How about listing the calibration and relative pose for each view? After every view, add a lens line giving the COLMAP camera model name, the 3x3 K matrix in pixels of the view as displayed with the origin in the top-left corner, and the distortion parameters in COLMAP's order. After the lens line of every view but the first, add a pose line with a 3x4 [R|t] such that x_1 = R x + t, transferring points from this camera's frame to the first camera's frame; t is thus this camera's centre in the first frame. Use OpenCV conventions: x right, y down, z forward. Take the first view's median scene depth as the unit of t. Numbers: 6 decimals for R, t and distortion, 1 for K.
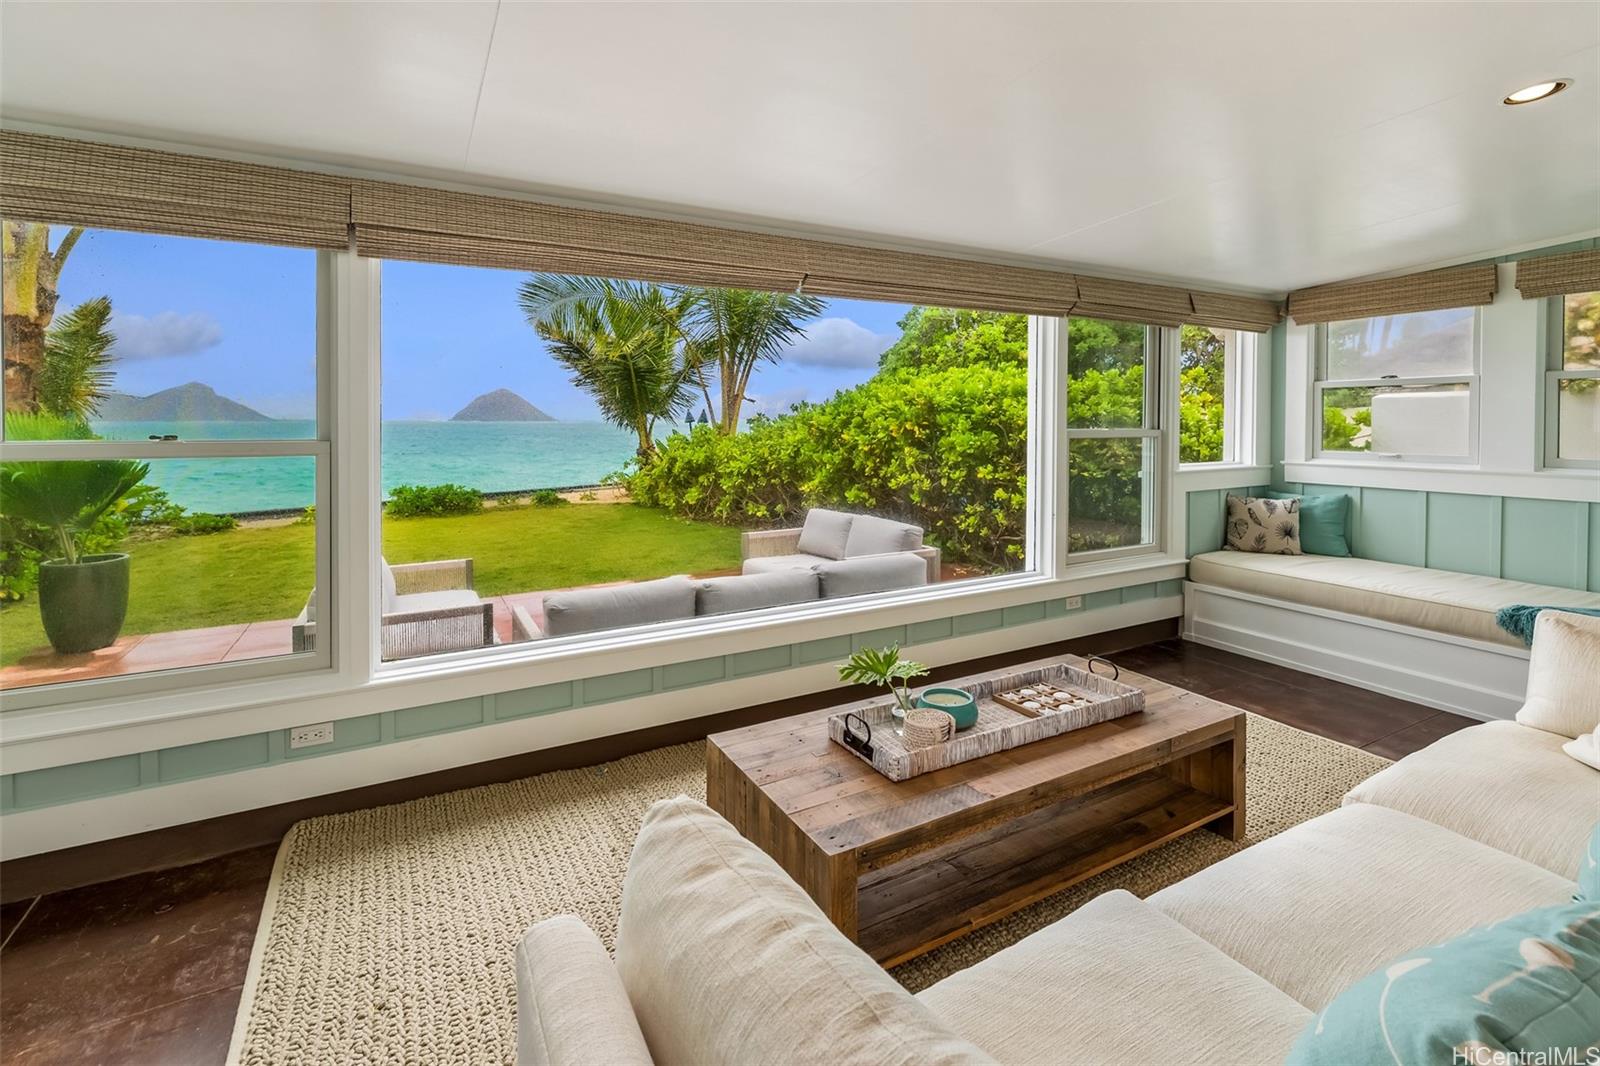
lens RADIAL K [[688.9, 0, 790.3], [0, 688.9, 429.4], [0, 0, 1]] dist [-0.000162, 0.000289]
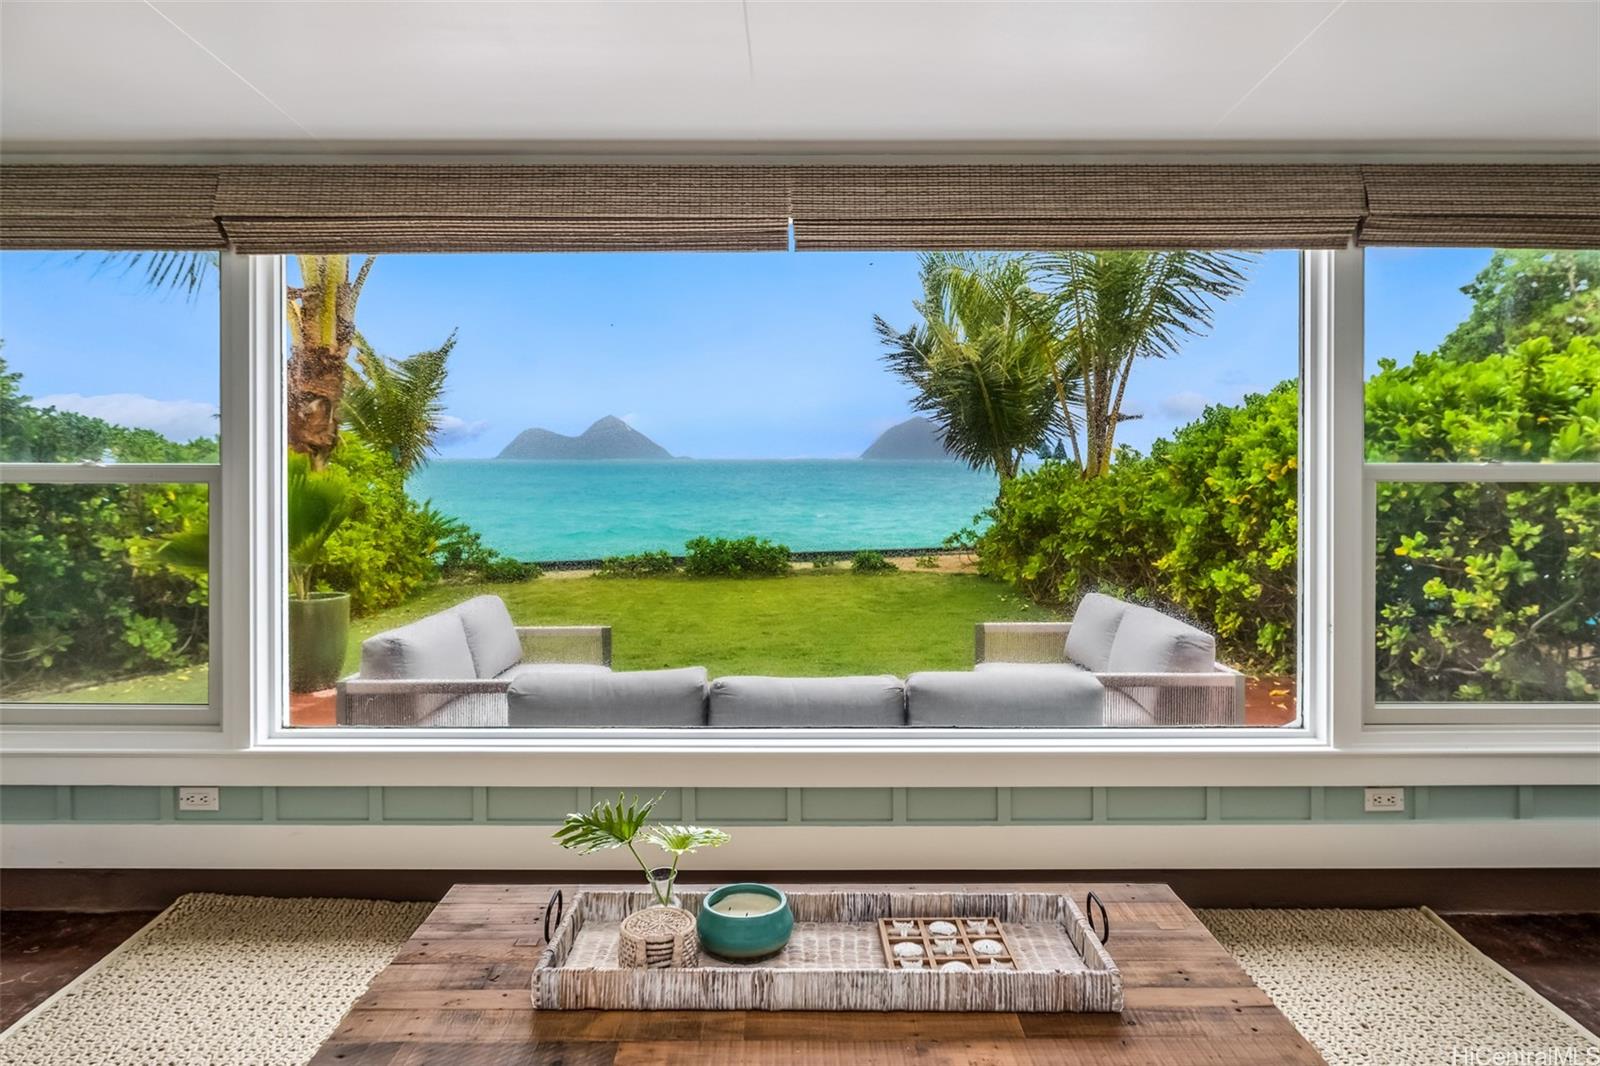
lens RADIAL K [[986.8, 0, 827.9], [0, 986.8, 465.5], [0, 0, 1]] dist [-0.002544, -0.000619]
pose [[0.887939, 0.005152, -0.459931, 0.232038], [-0.008332, 0.999953, -0.004885, 0.005385], [0.459885, 0.008170, 0.887941, 0.092895]]
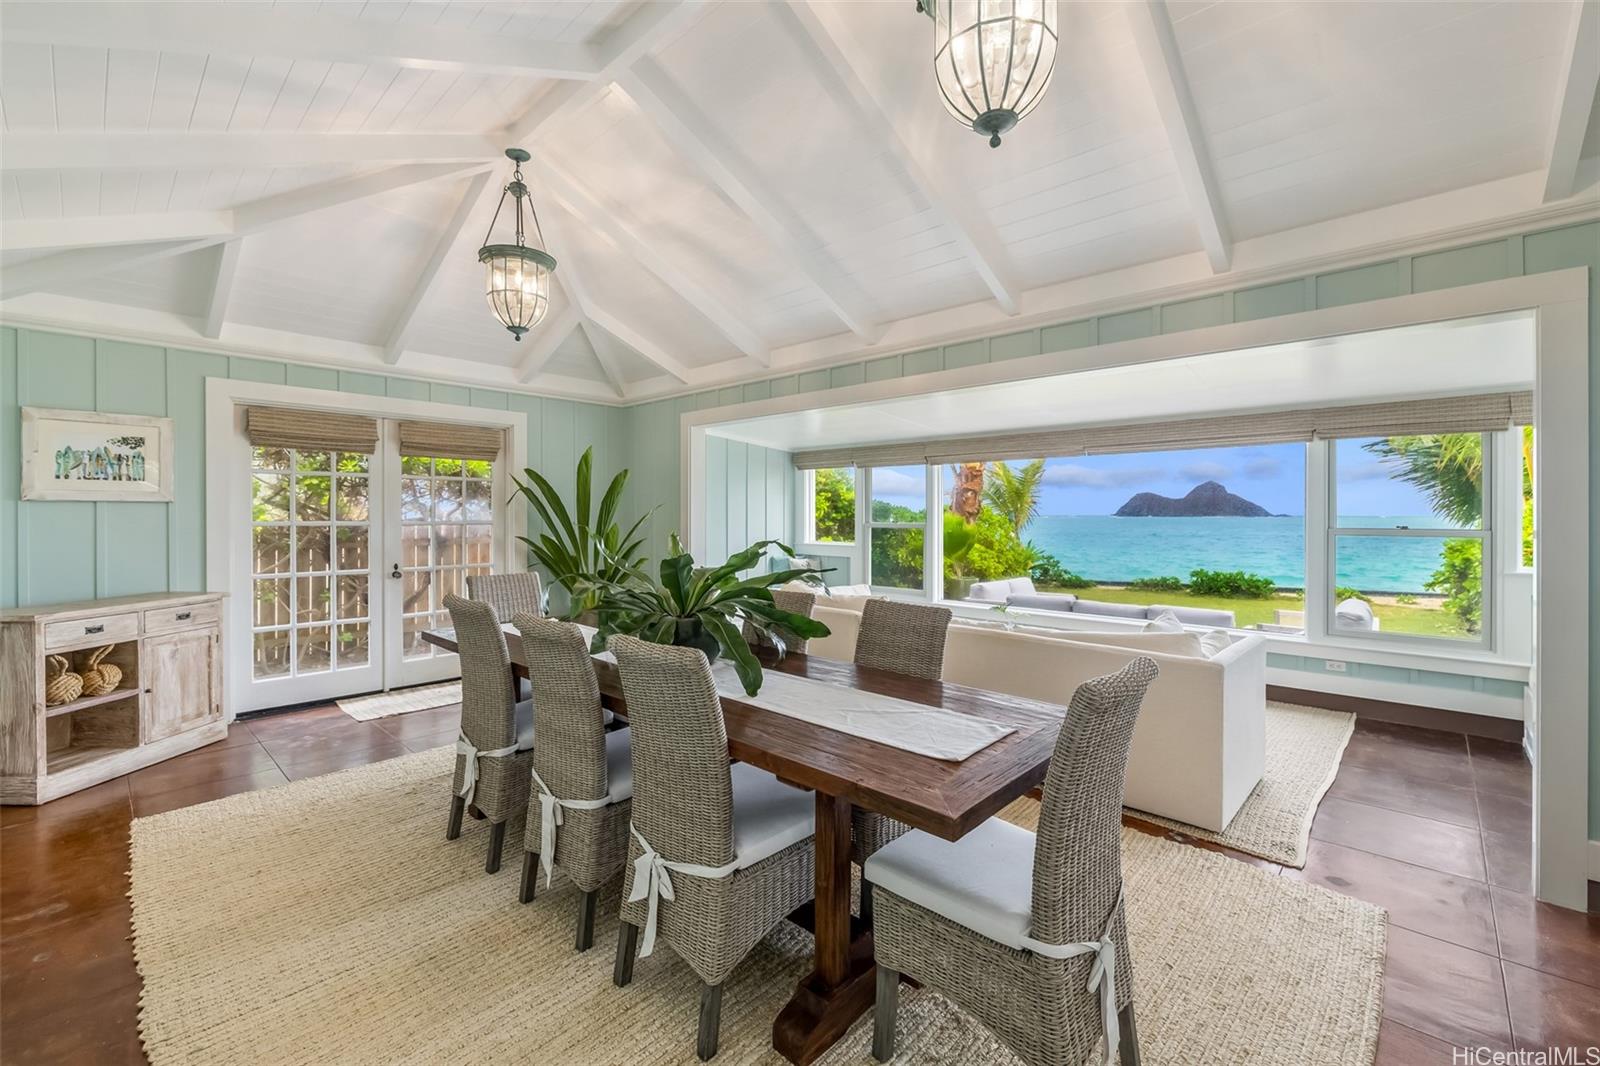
lens RADIAL K [[658.3, 0, 792.2], [0, 658.3, 525.5], [0, 0, 1]] dist [0.002038, 0.000099]
pose [[0.319803, 0.016379, -0.947342, 0.760115], [-0.016126, 0.999800, 0.011842, -0.001635], [0.947347, 0.011490, 0.320003, -0.203255]]
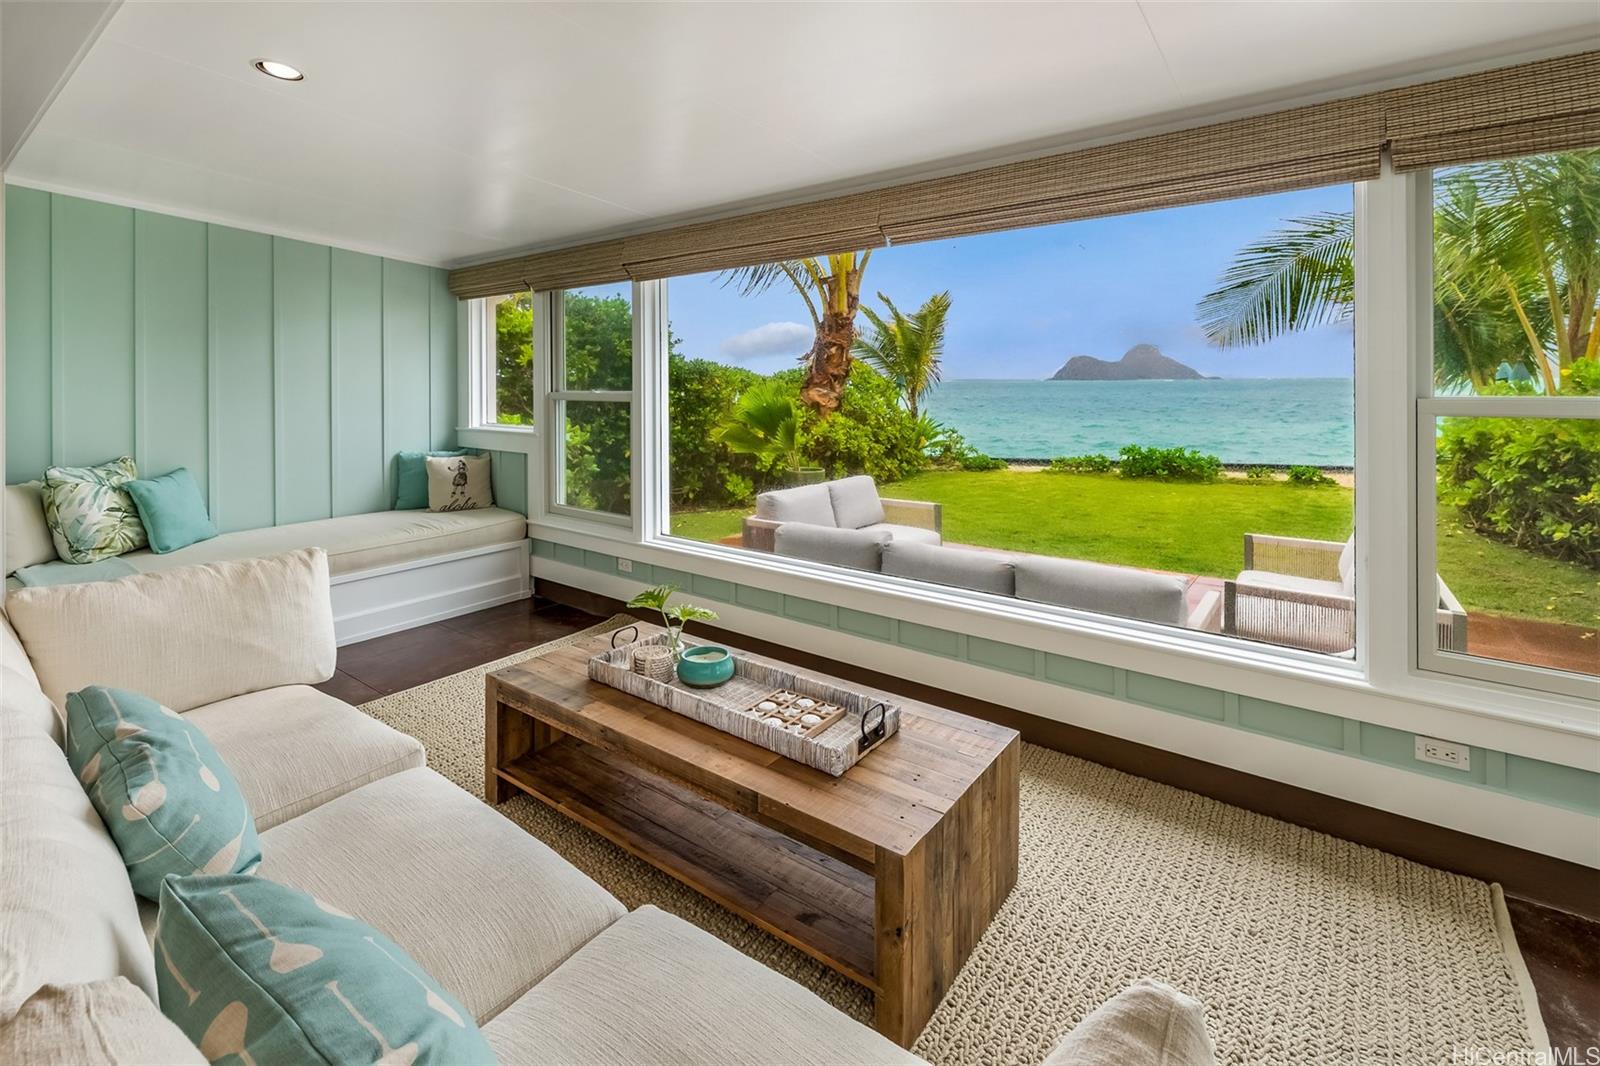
lens RADIAL K [[737.0, 0, 771.2], [0, 737.0, 390.5], [0, 0, 1]] dist [-0.000959, 0.002015]
pose [[0.409566, 0.010520, -0.912220, 0.425680], [-0.007349, 0.999939, 0.008232, -0.003508], [0.912251, 0.003333, 0.409618, 0.218231]]
